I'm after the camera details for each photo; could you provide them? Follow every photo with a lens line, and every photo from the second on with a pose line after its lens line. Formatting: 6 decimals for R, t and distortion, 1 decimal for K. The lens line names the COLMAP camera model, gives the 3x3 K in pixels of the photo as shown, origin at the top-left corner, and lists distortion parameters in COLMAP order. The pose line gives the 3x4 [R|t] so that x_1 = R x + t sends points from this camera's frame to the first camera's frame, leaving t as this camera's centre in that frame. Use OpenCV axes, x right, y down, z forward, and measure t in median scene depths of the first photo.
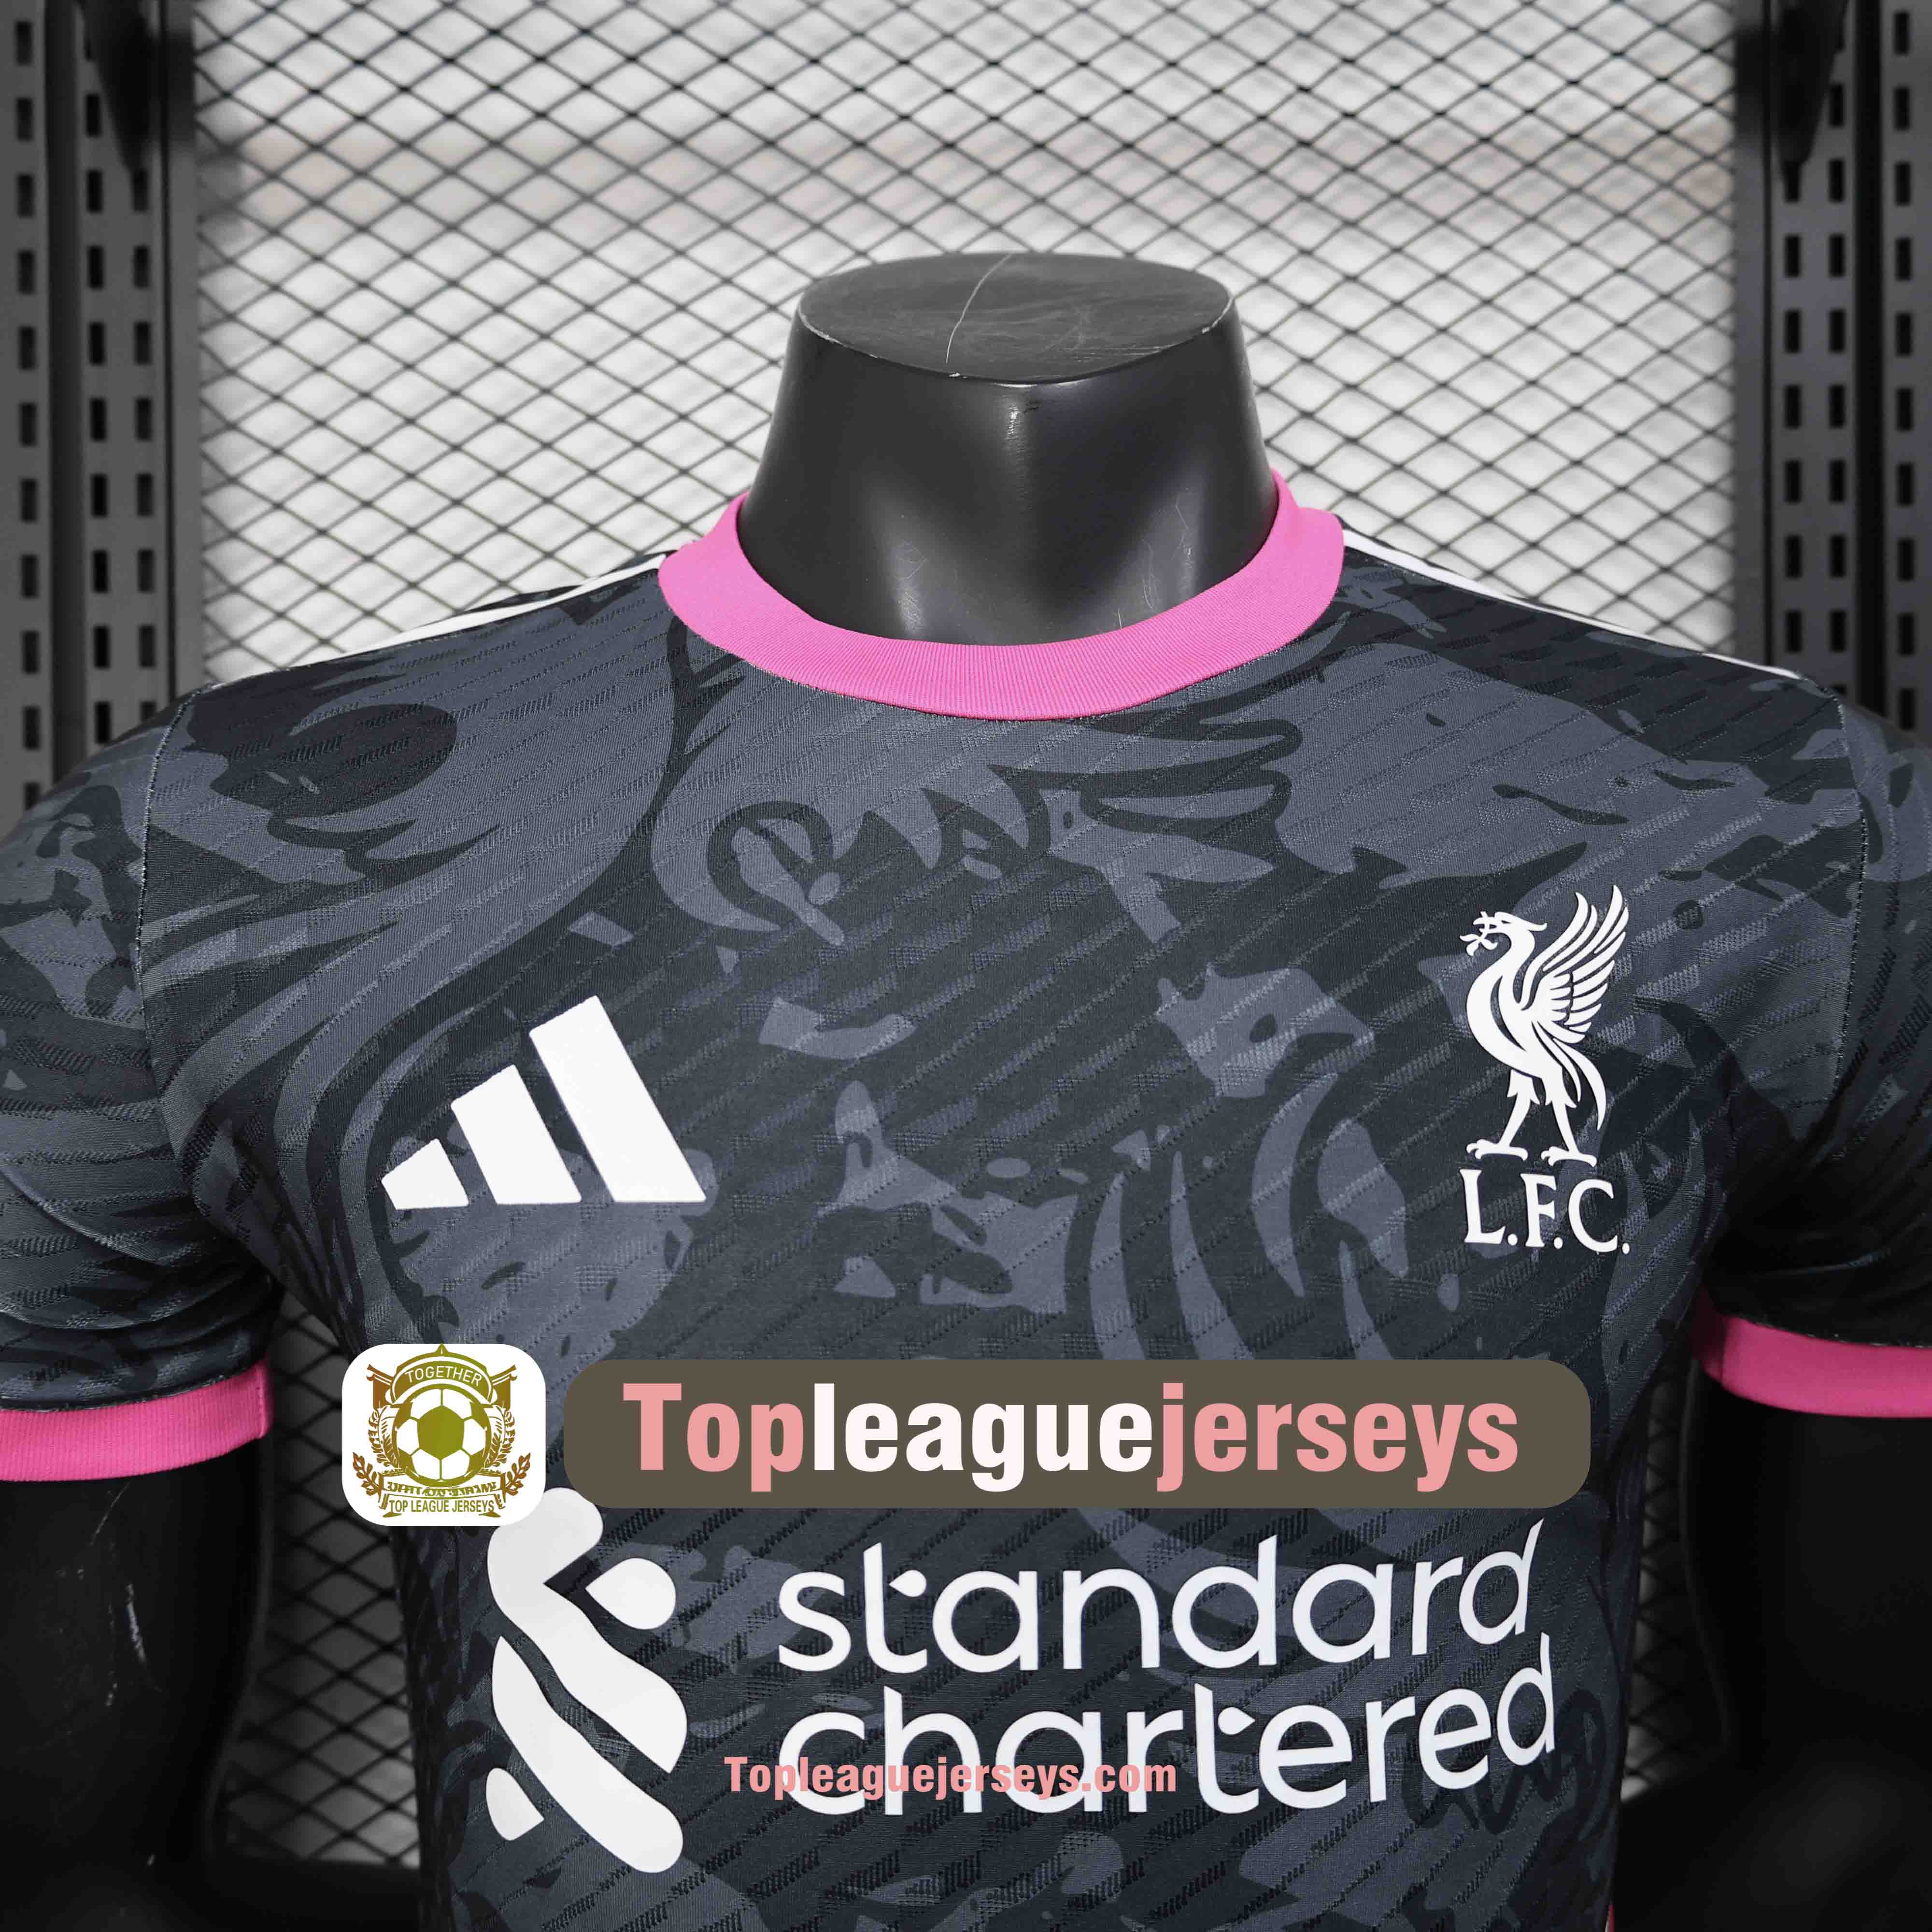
lens RADIAL K [[2360.7, 0, 966.0], [0, 2360.7, 966.0], [0, 0, 1]] dist [0.078787, 0.011271]
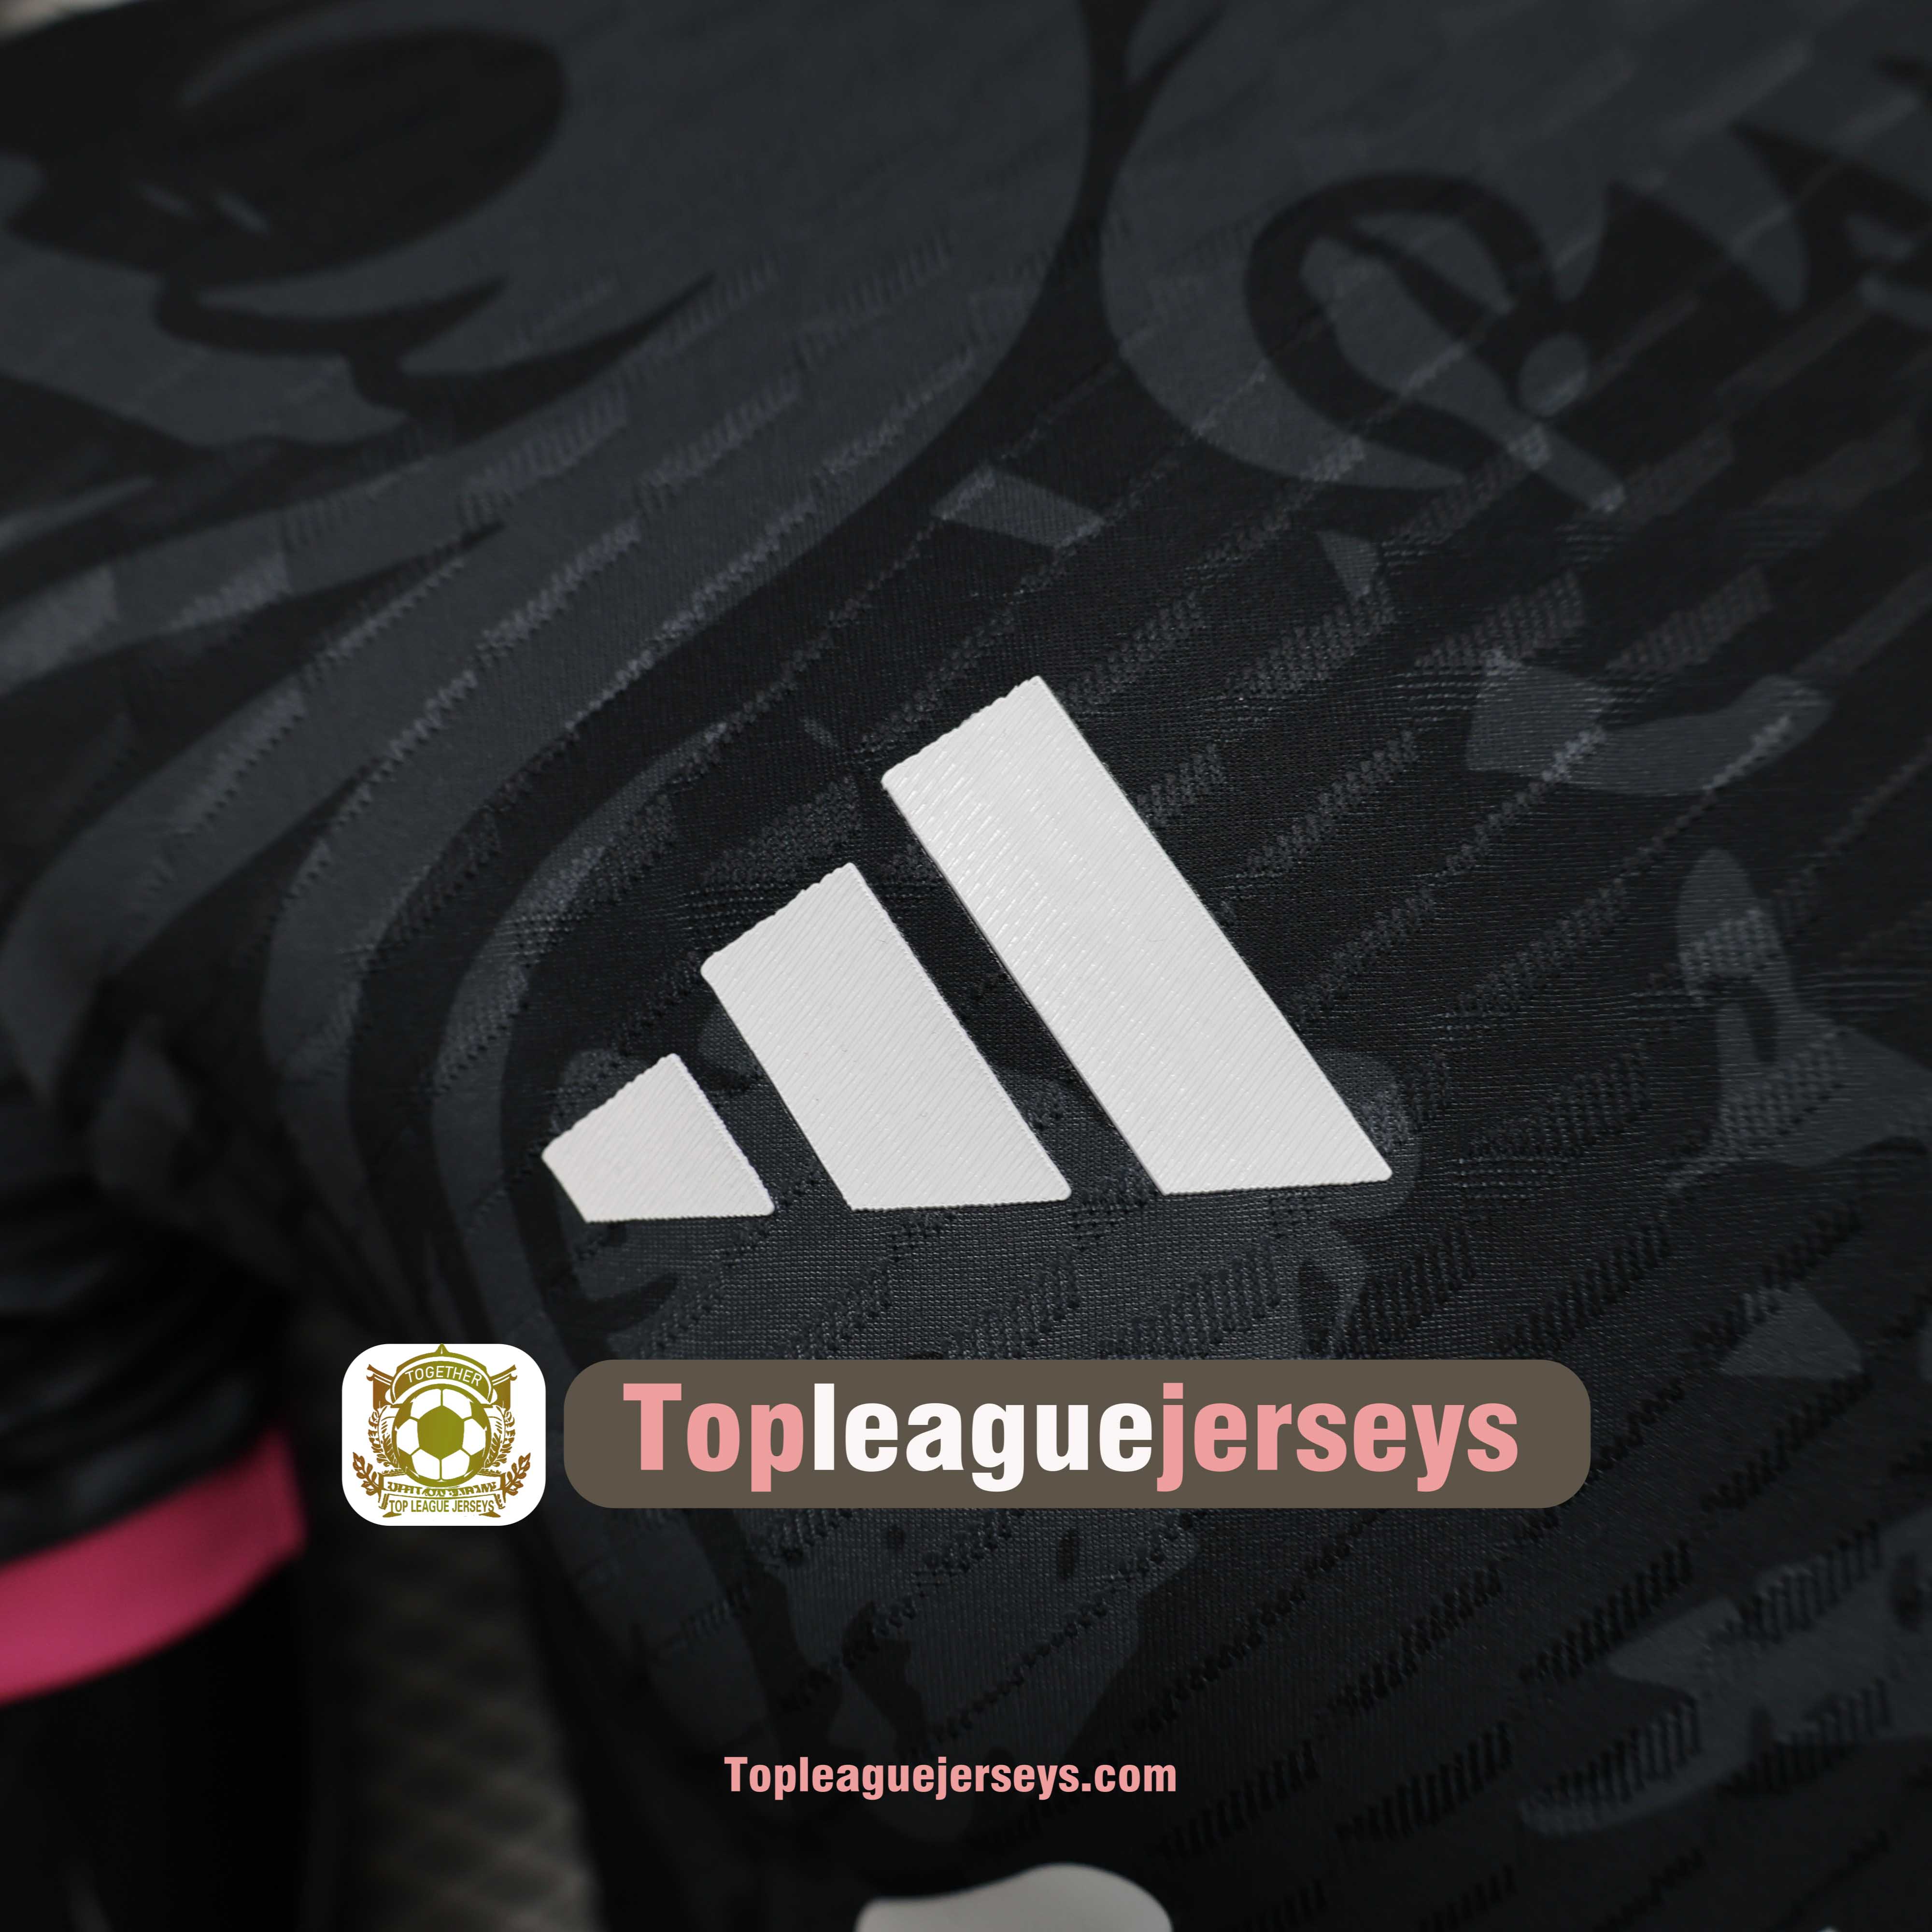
lens RADIAL K [[2115.1, 0, 966.0], [0, 2115.1, 966.0], [0, 0, 1]] dist [0.023181, -0.017001]
pose [[0.995417, -0.071920, 0.063033, -0.189702], [0.060185, 0.983336, 0.171544, -0.001237], [-0.074320, -0.166964, 0.983158, 0.623040]]
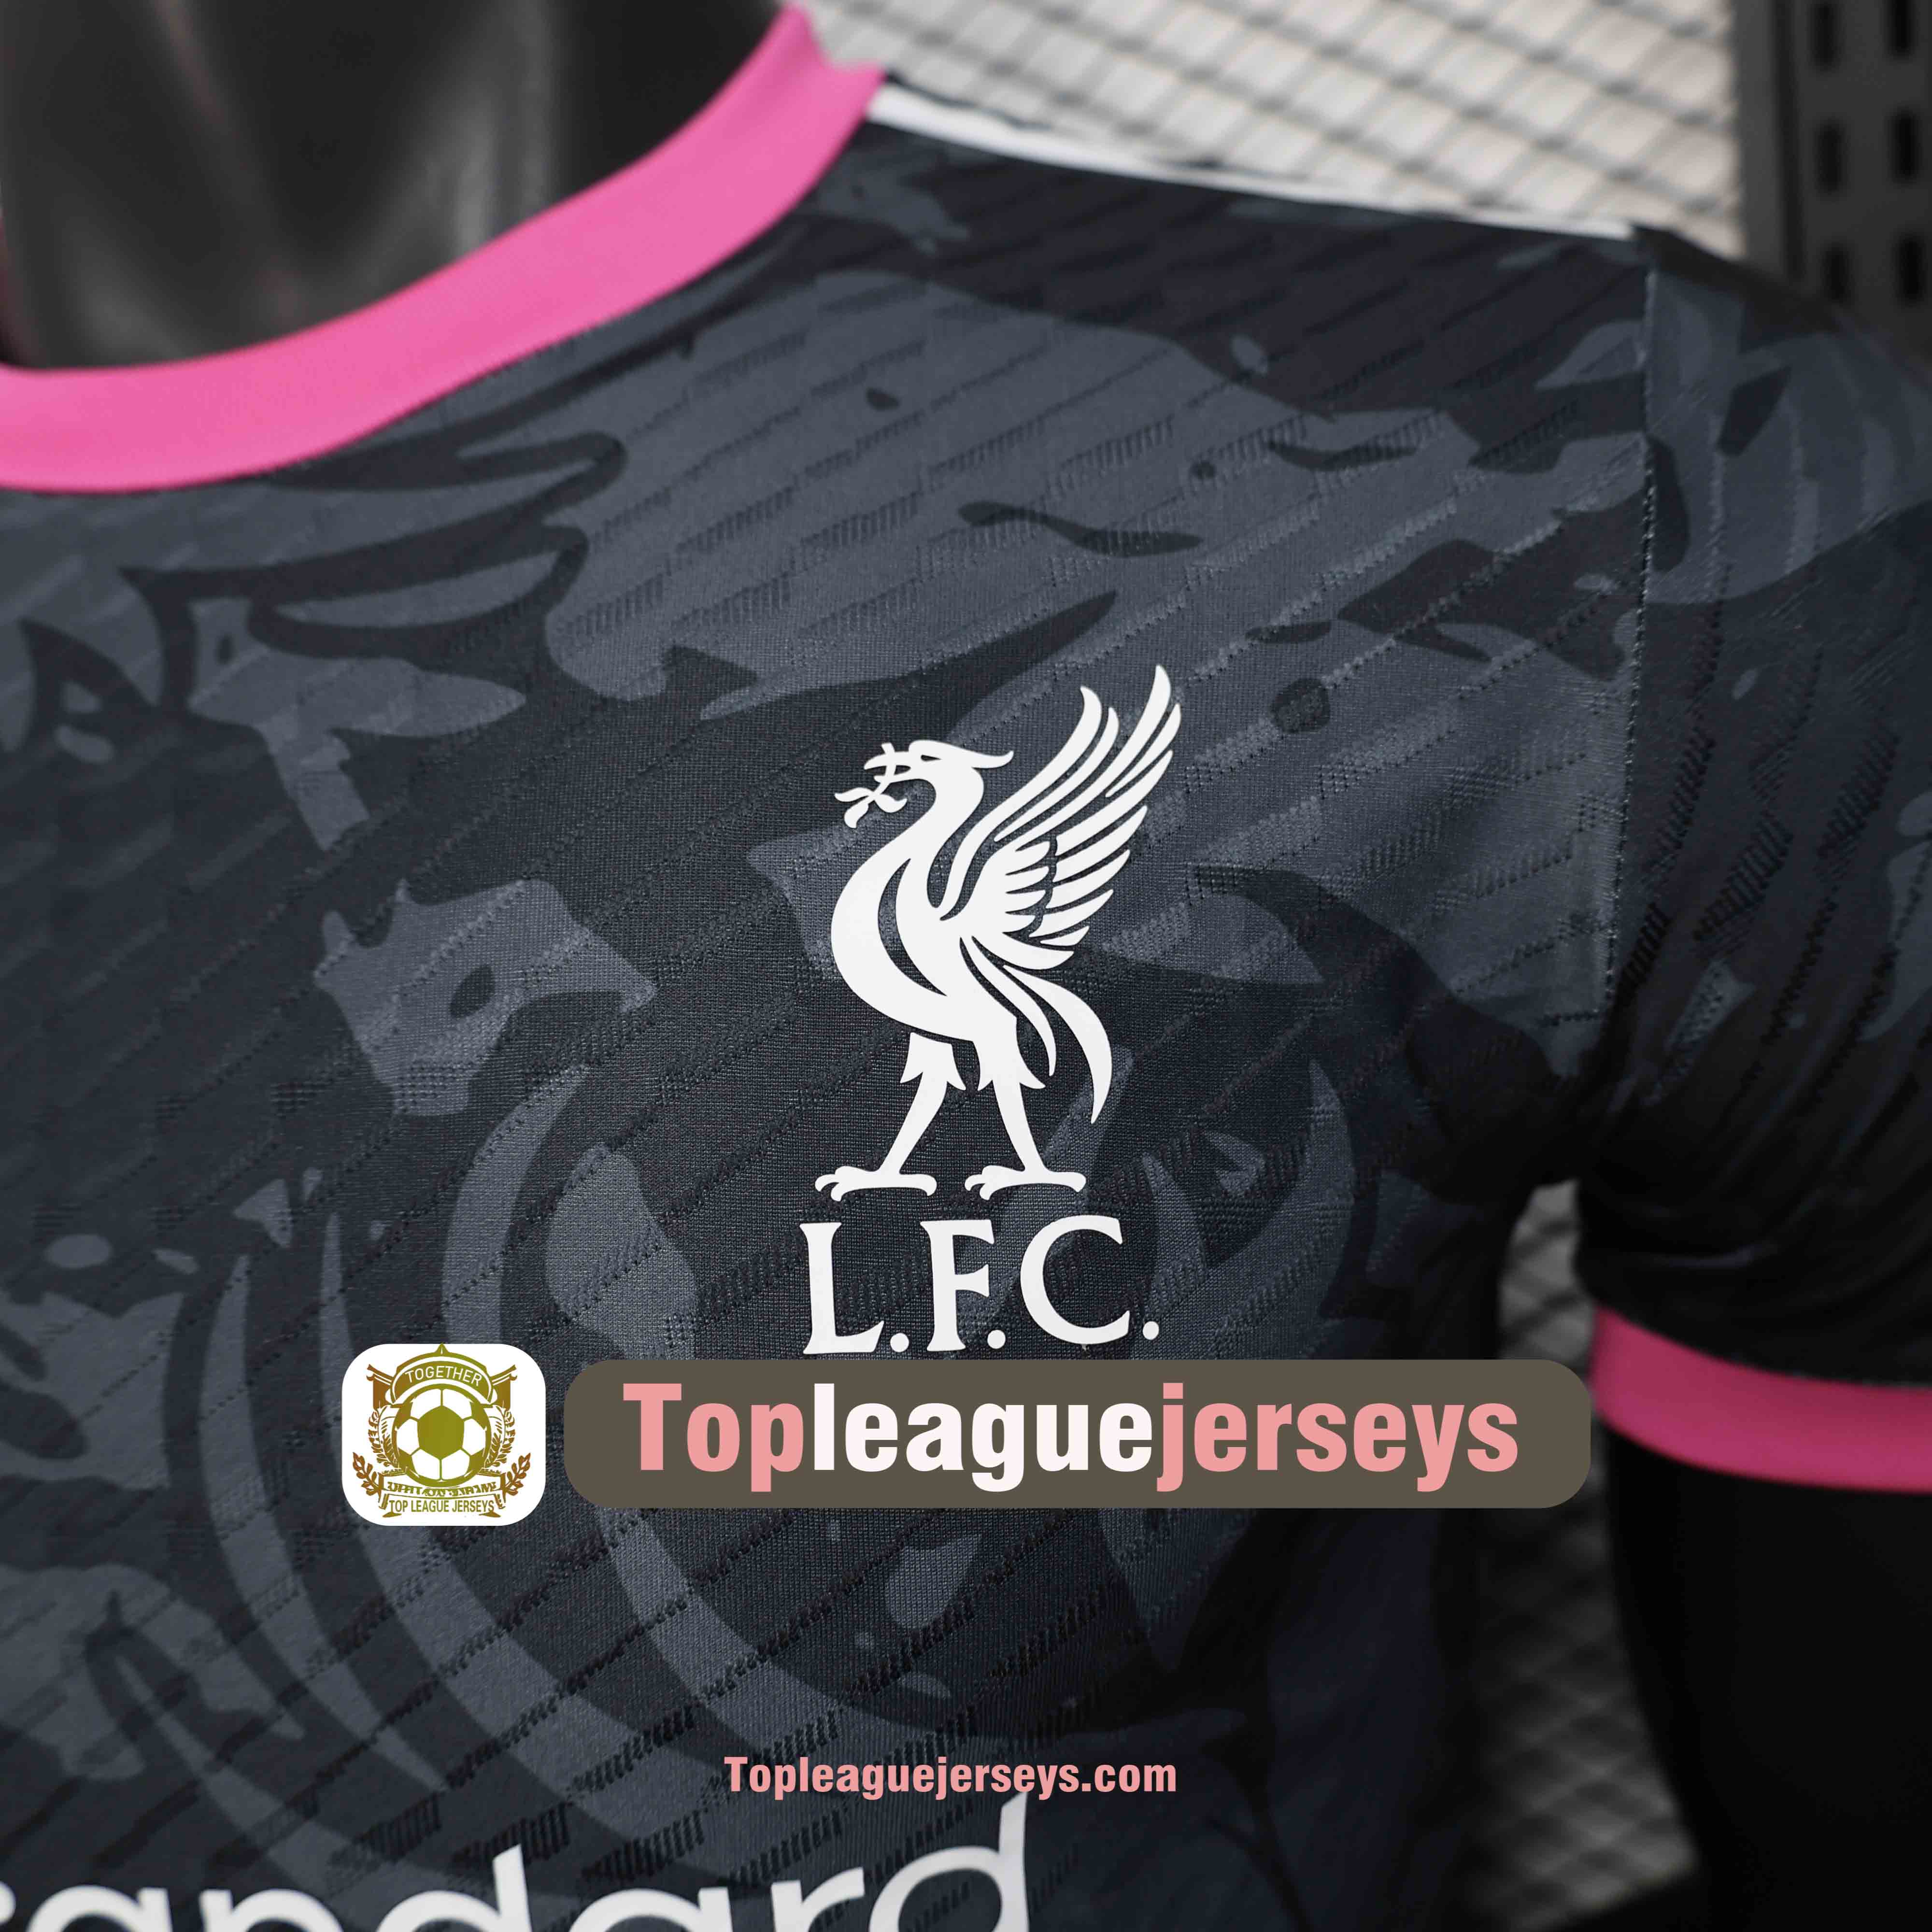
lens RADIAL K [[2115.1, 0, 966.0], [0, 2115.1, 966.0], [0, 0, 1]] dist [0.023181, -0.017001]
pose [[0.962752, -0.057922, -0.264107, 0.368586], [0.096097, 0.986312, 0.133993, -0.036530], [0.252731, -0.154382, 0.955140, 0.520177]]
